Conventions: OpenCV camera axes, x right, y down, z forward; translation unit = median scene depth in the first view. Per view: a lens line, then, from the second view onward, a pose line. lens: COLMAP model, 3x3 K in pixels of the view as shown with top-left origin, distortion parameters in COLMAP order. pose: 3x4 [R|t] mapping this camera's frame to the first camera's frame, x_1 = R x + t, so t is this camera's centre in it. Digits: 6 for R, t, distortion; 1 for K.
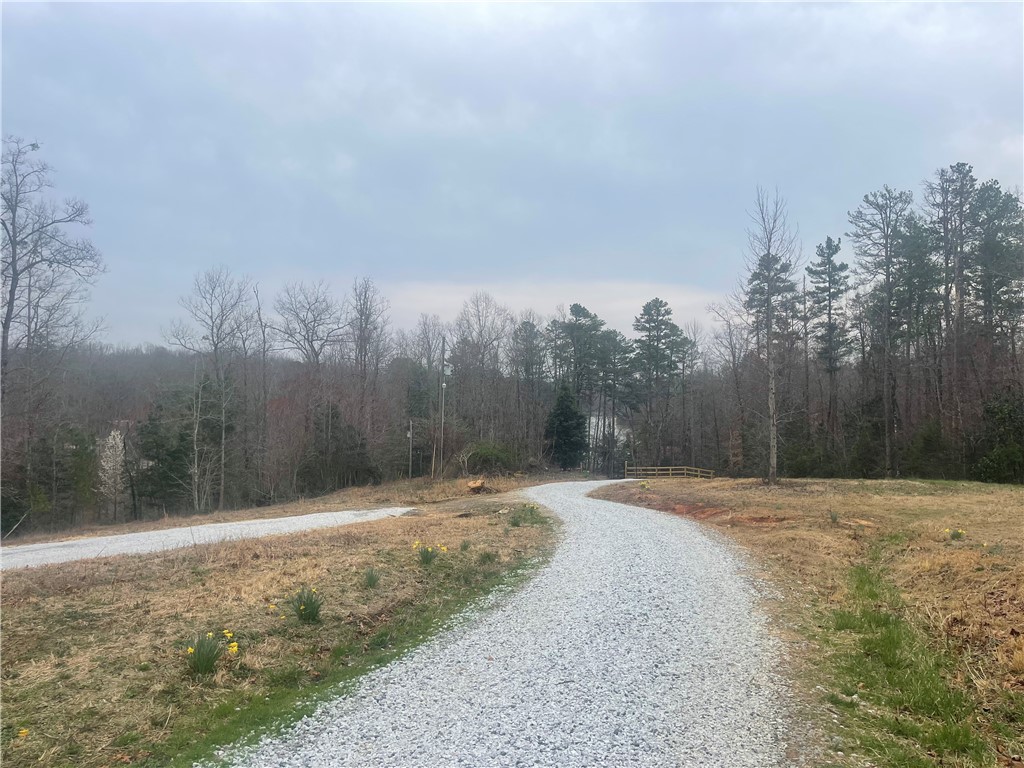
lens RADIAL K [[770.9, 0, 519.1], [0, 770.9, 383.6], [0, 0, 1]] dist [0.056857, -0.054292]
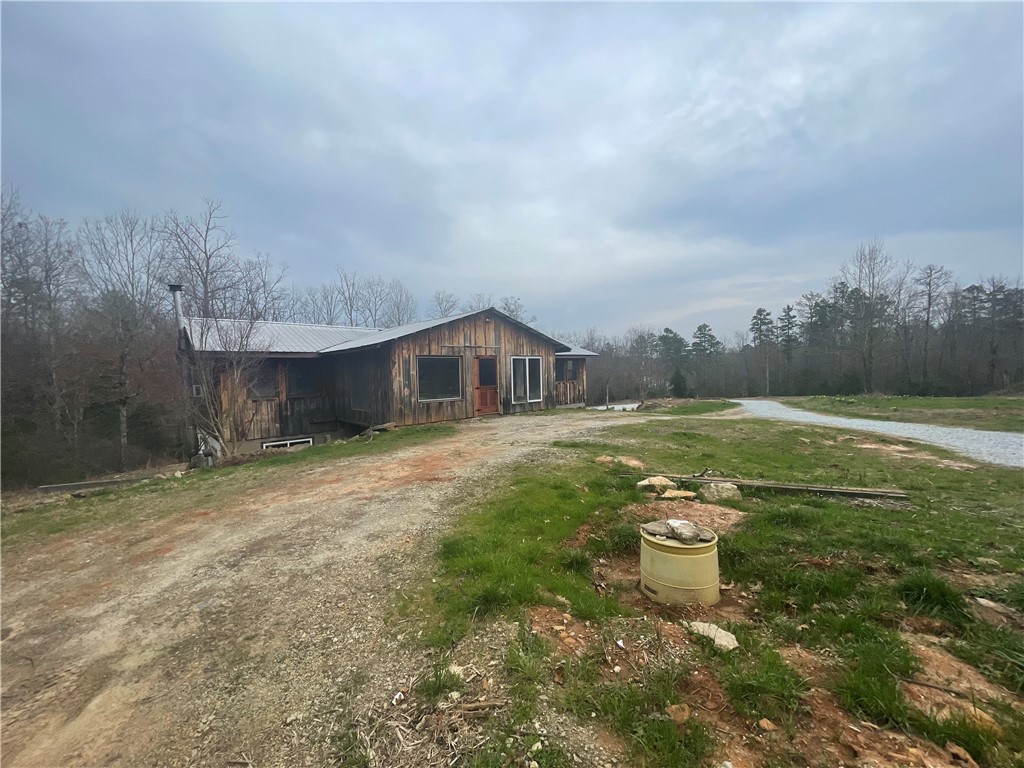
lens RADIAL K [[412.5, 0, 520.4], [0, 412.5, 376.1], [0, 0, 1]] dist [-0.001412, 0.000718]
pose [[0.980186, -0.009507, -0.197851, -0.151532], [0.017758, 0.999043, 0.039975, -0.022454], [0.197282, -0.042696, 0.979417, -0.391681]]
